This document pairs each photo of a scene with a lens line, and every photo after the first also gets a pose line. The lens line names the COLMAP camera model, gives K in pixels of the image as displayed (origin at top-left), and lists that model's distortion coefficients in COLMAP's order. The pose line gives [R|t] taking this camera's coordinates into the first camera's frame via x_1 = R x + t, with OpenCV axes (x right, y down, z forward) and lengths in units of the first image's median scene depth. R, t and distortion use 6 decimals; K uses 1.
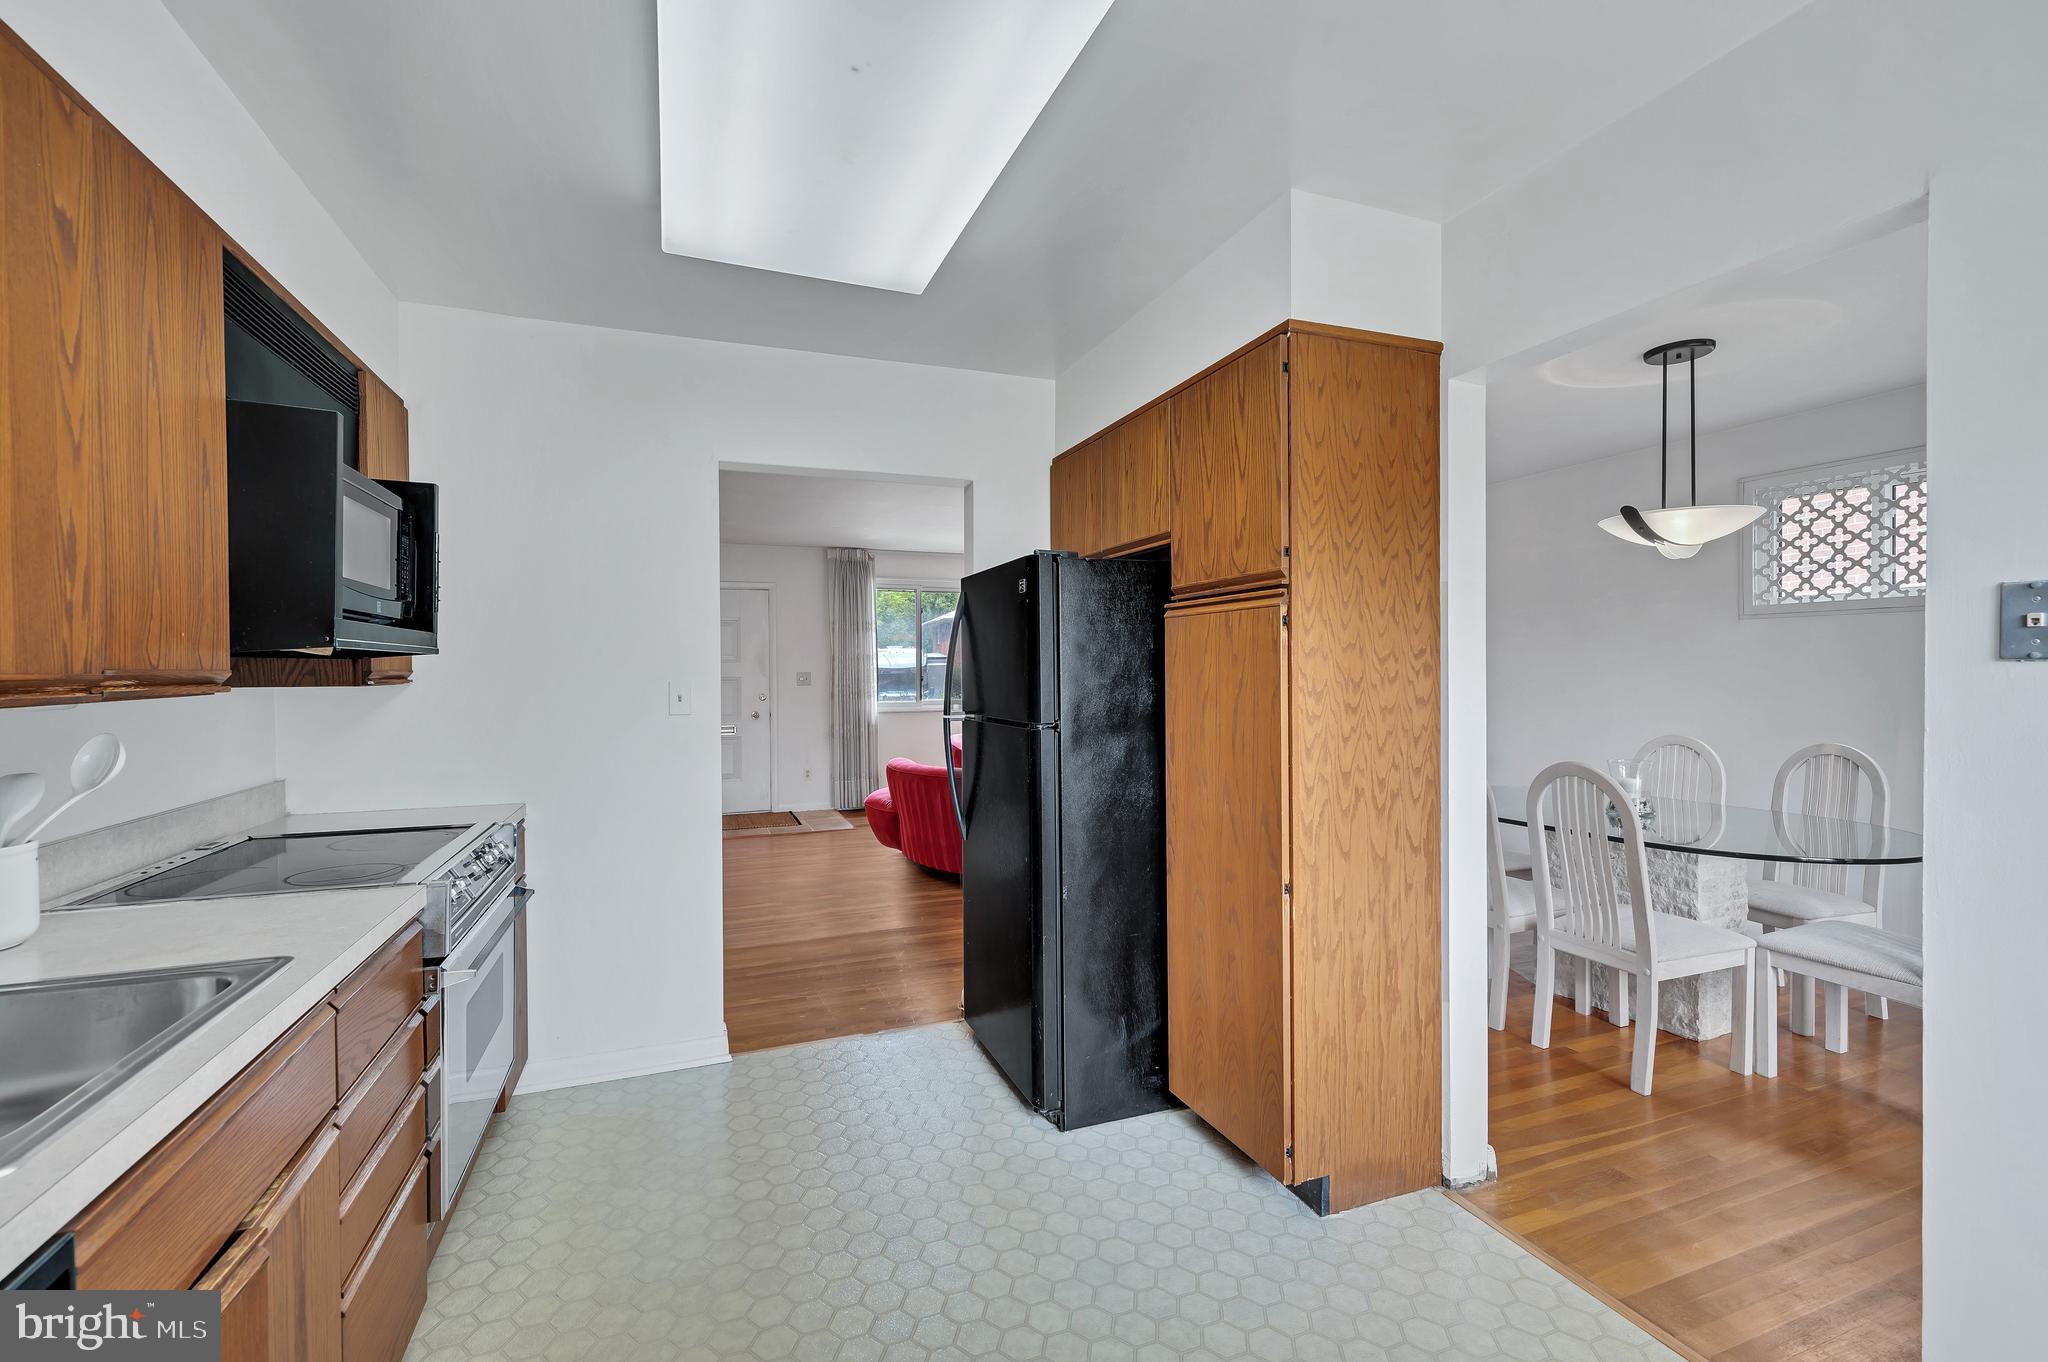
lens RADIAL K [[891.1, 0, 1025.6], [0, 891.1, 676.7], [0, 0, 1]] dist [0.000068, -0.000374]
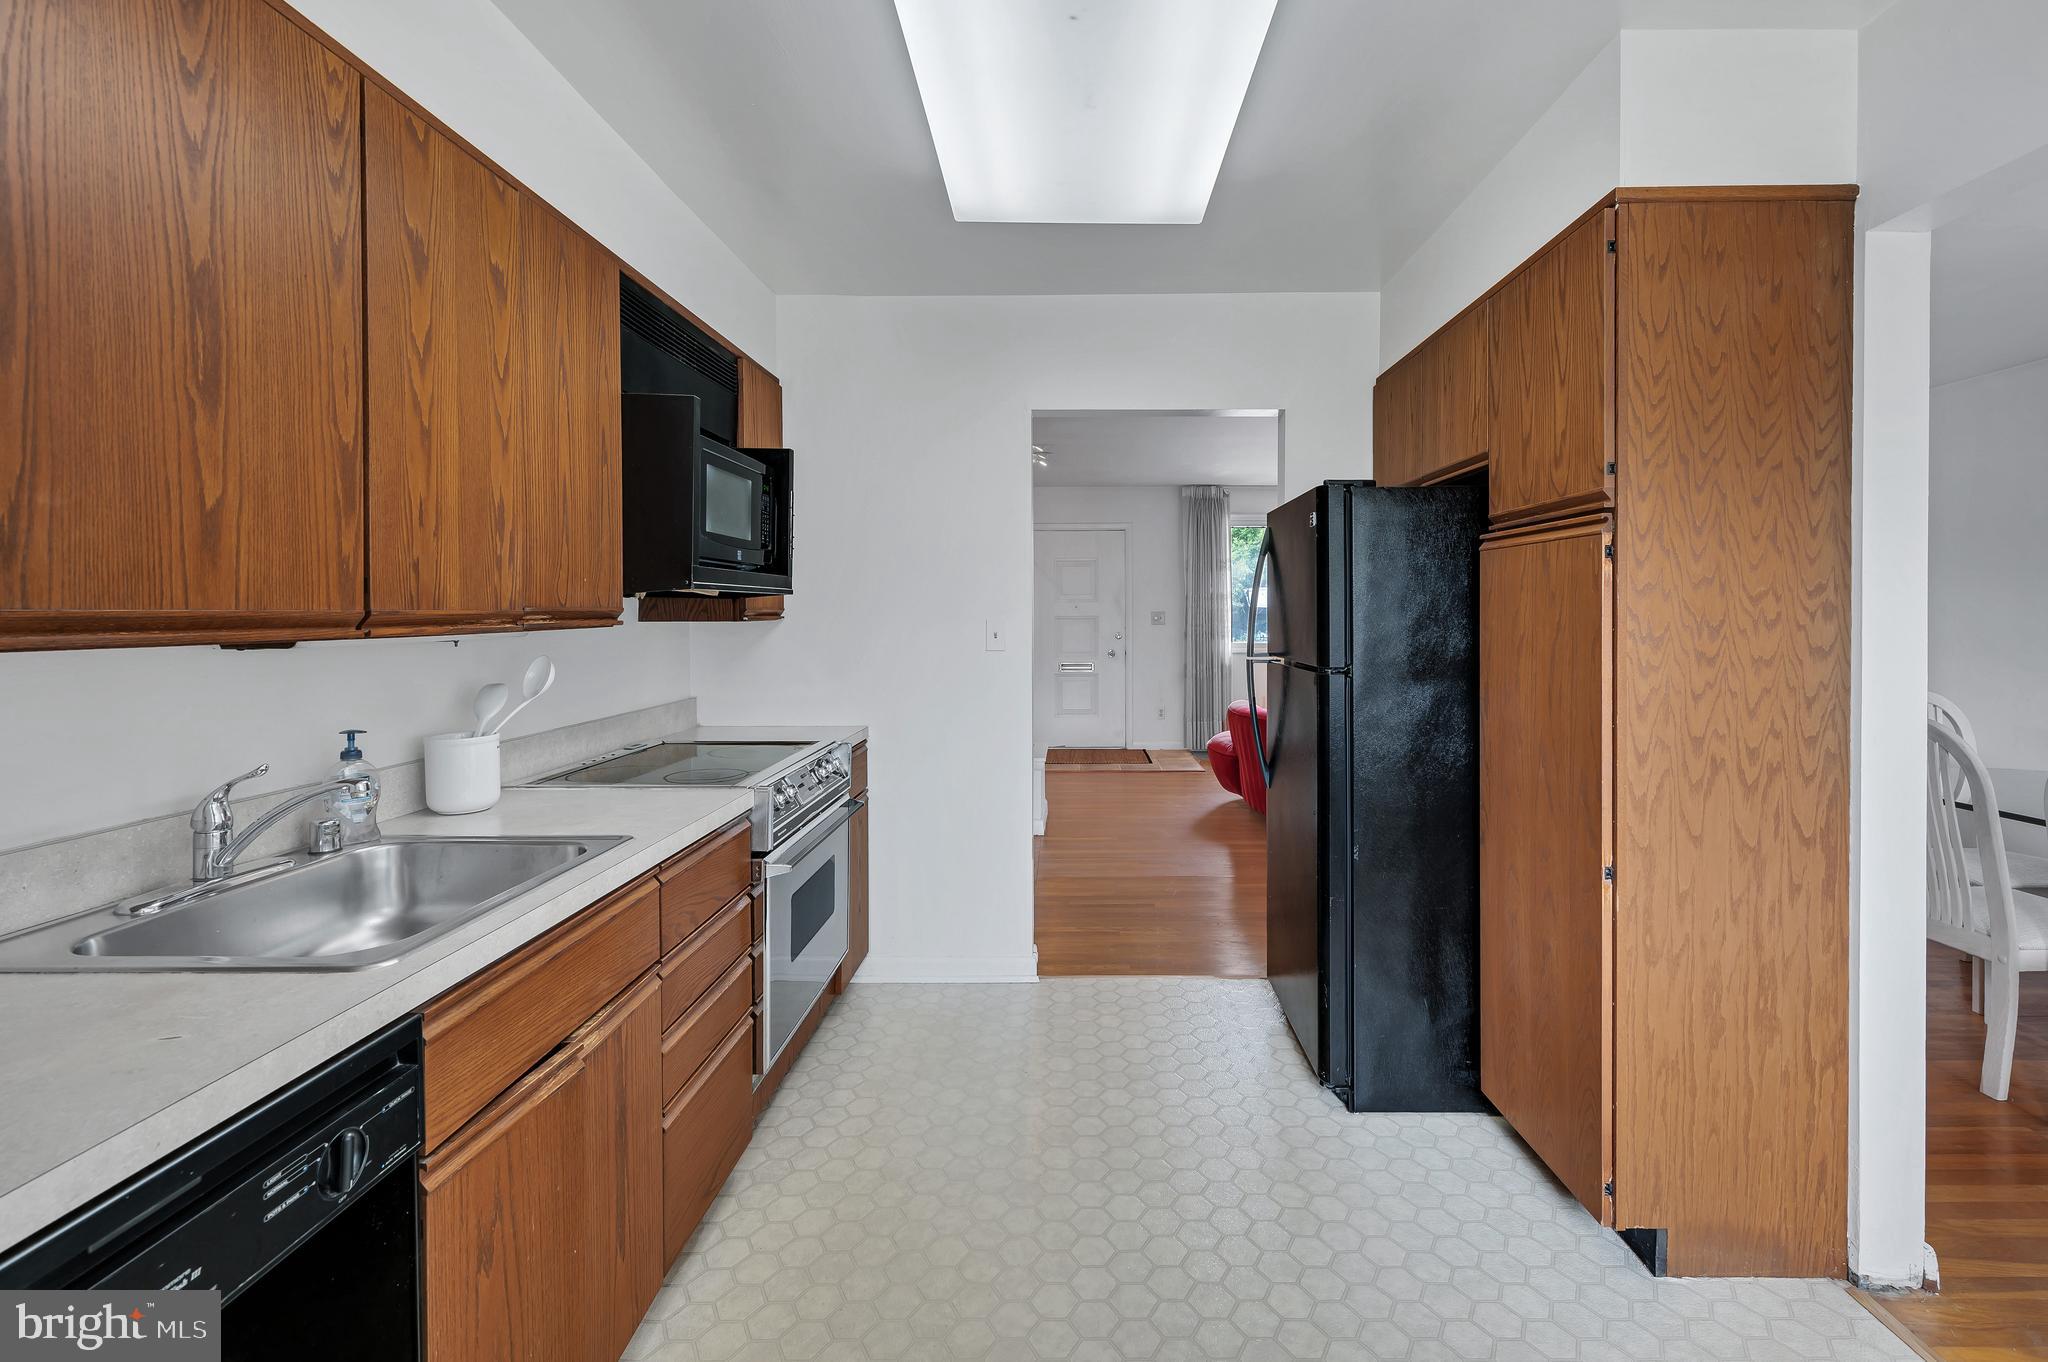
lens RADIAL K [[916.4, 0, 1065.7], [0, 916.4, 619.3], [0, 0, 1]] dist [-0.000496, -0.000171]
pose [[0.930076, 0.007121, -0.367299, 0.126068], [-0.005907, 0.999973, 0.004430, -0.000240], [0.367321, -0.001951, 0.930092, 0.015692]]
